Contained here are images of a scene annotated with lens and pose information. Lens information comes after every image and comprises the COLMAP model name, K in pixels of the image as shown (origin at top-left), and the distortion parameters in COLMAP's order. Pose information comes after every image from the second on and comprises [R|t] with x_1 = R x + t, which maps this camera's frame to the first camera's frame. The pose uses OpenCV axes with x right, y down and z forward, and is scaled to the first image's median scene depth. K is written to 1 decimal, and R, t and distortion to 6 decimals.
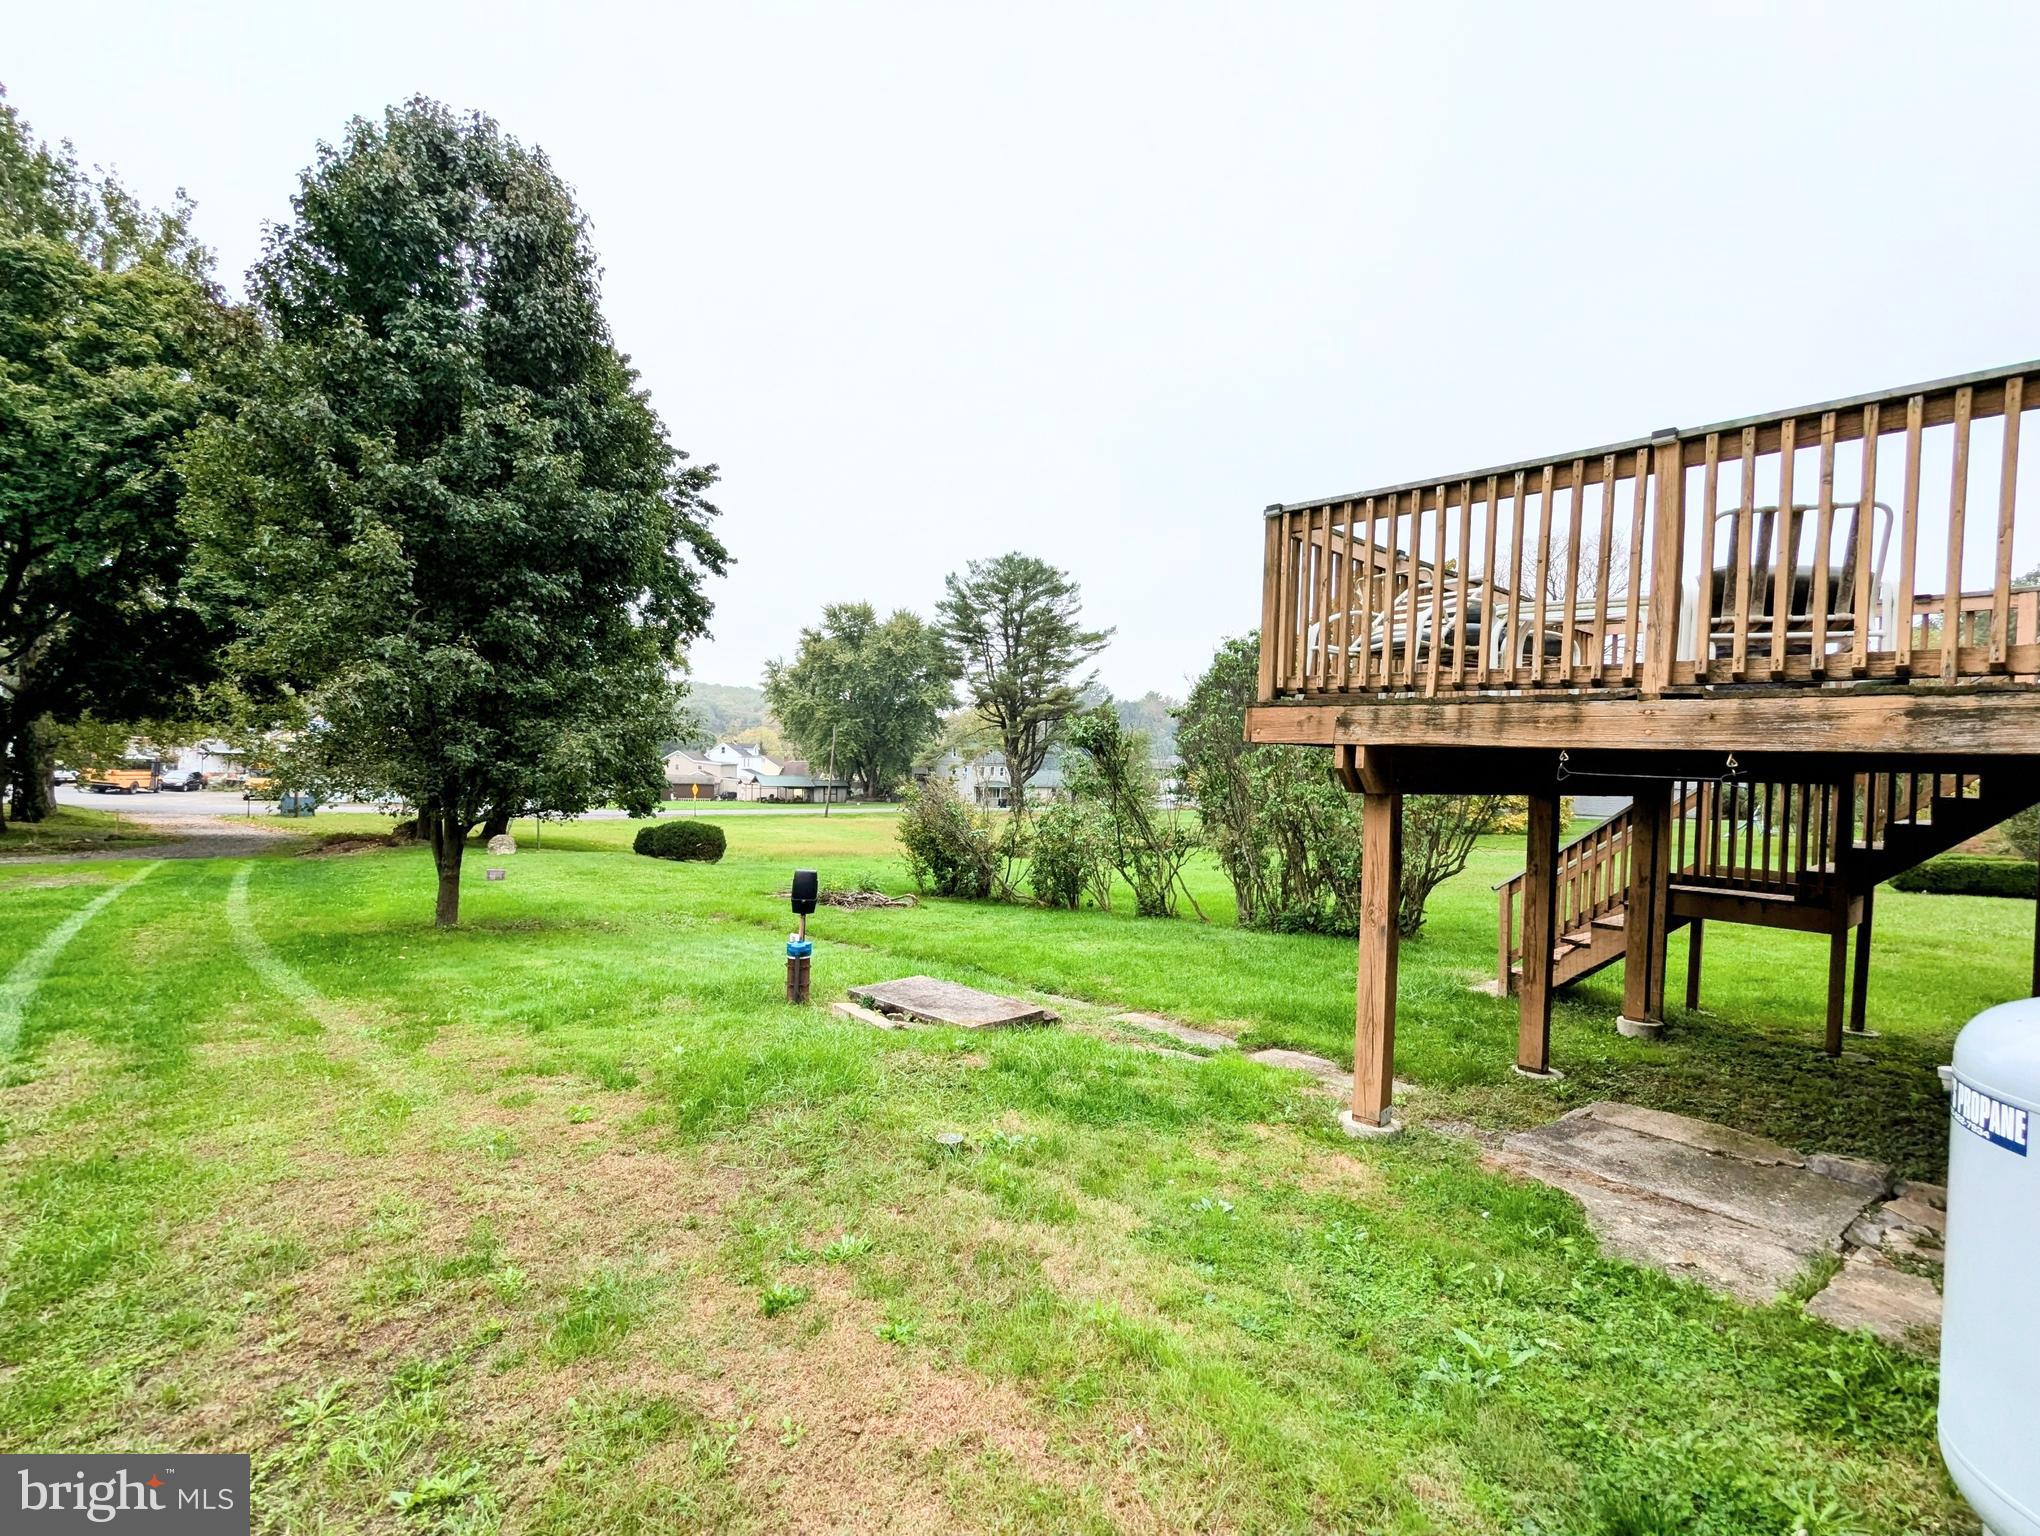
lens RADIAL K [[973.8, 0, 1012.7], [0, 973.8, 766.2], [0, 0, 1]] dist [-0.001522, 0.000154]
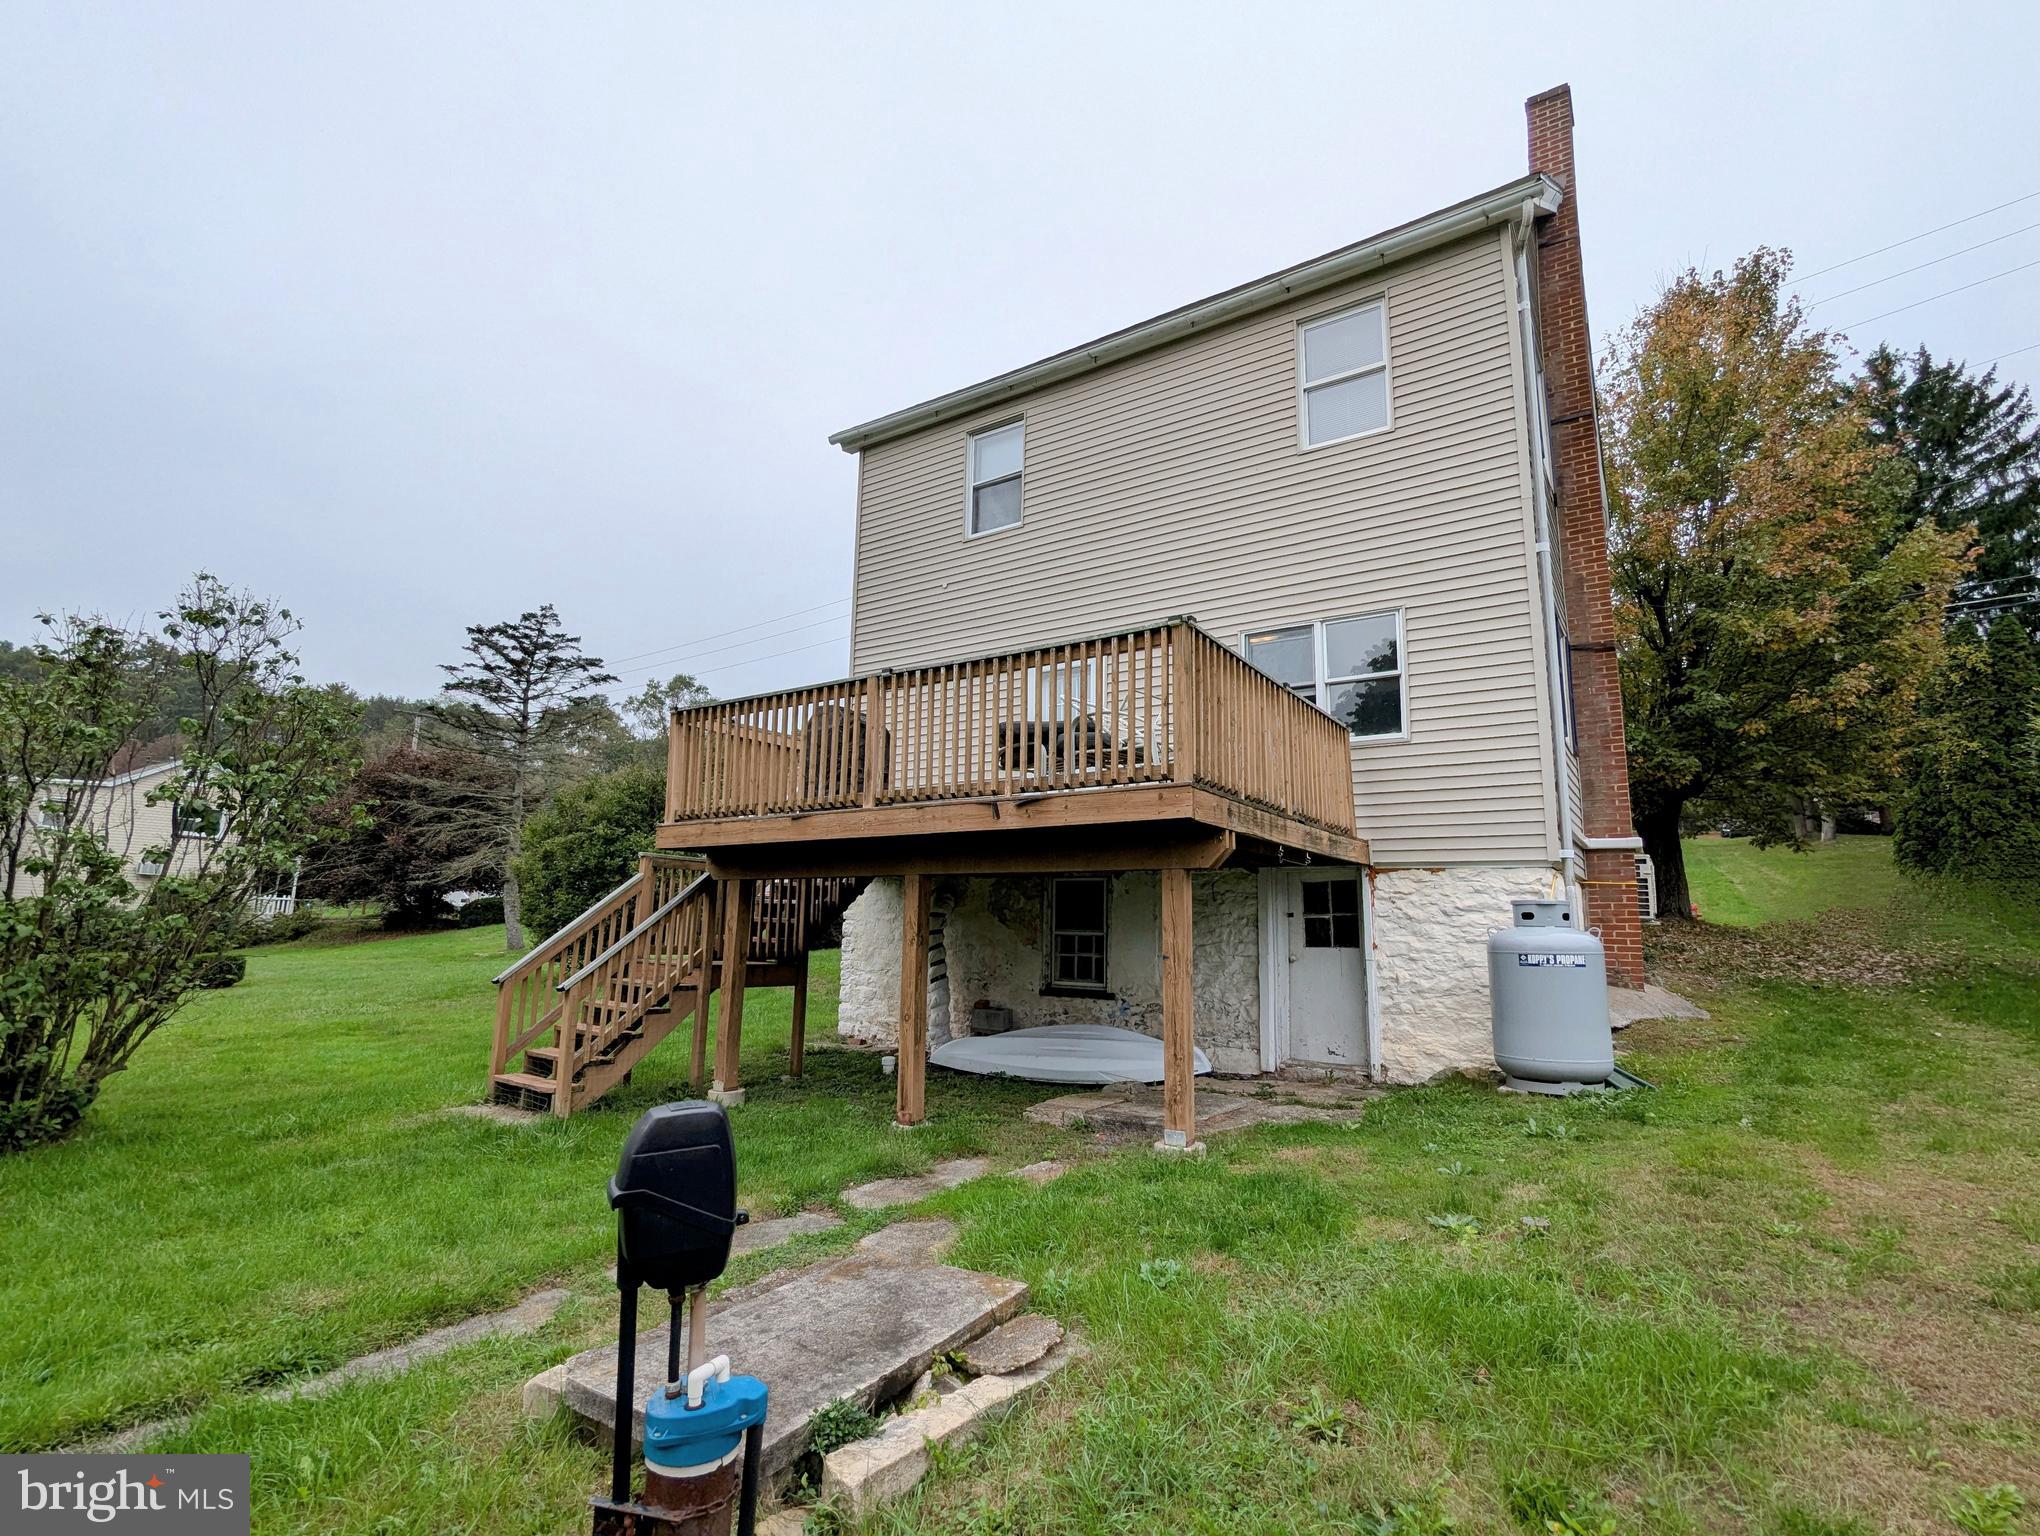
lens RADIAL K [[967.9, 0, 1020.0], [0, 967.9, 768.0], [0, 0, 1]] dist [-0.002250, -0.000013]
pose [[-0.237141, 0.138971, 0.961484, -0.888227], [-0.006241, 0.989477, -0.144556, 0.088405], [-0.971455, -0.040281, -0.233779, 1.703141]]
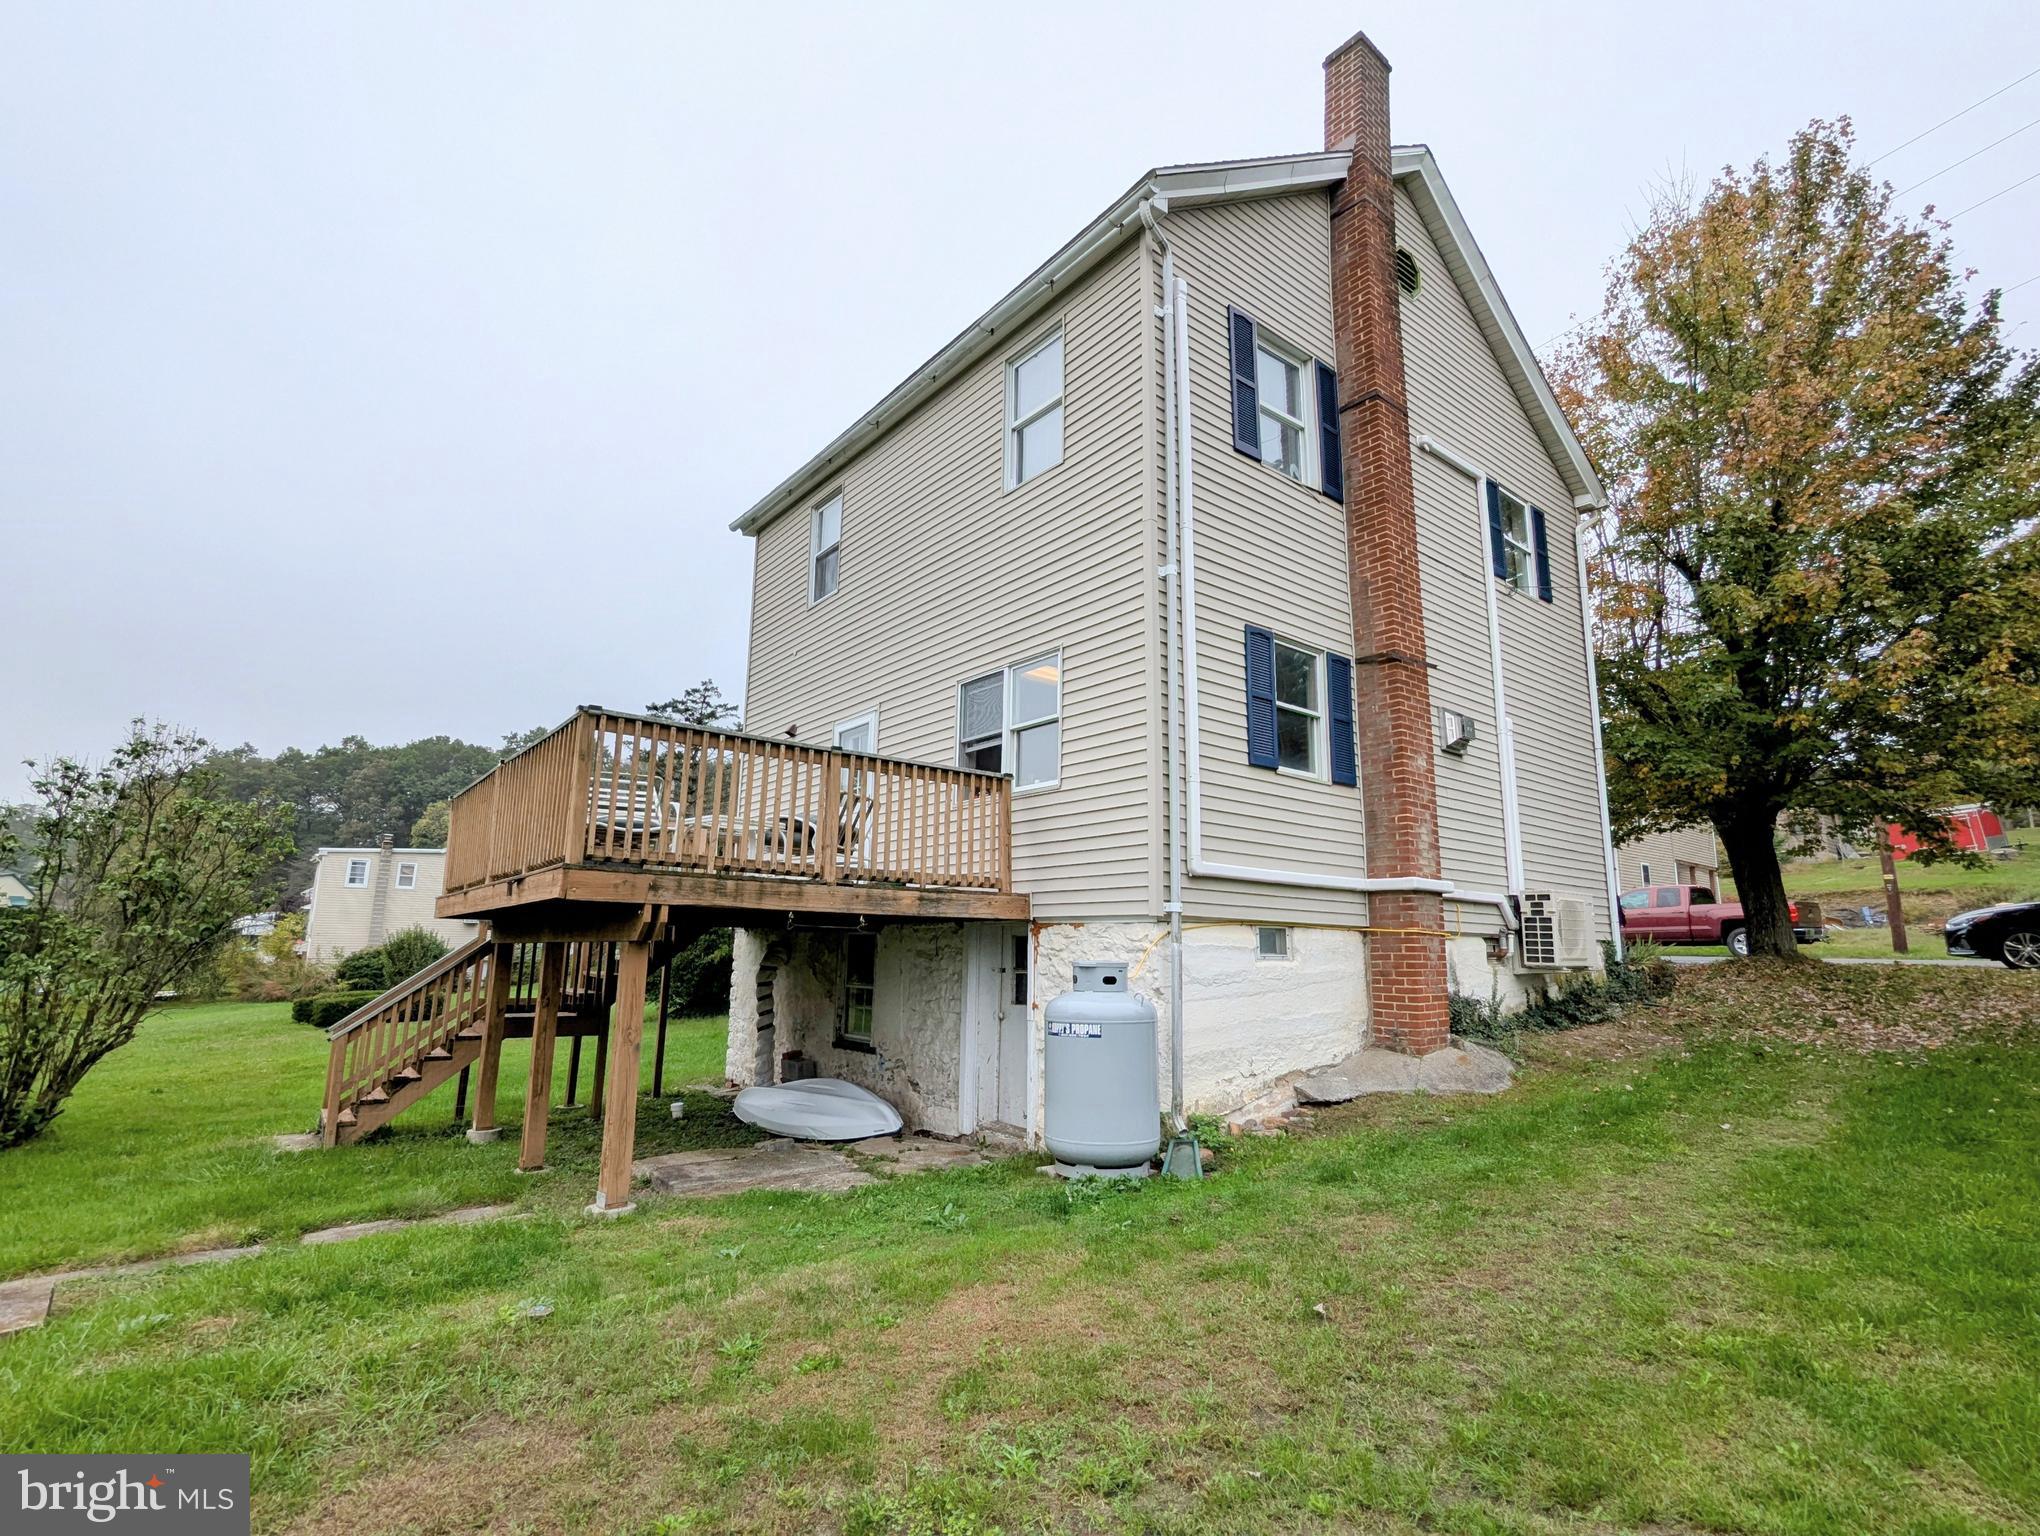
lens RADIAL K [[973.8, 0, 1012.7], [0, 973.8, 766.2], [0, 0, 1]] dist [-0.001522, 0.000154]
pose [[0.064260, 0.173402, 0.982752, -1.046871], [0.007495, 0.984676, -0.174232, 0.029964], [-0.997905, 0.018561, 0.061976, 0.463122]]
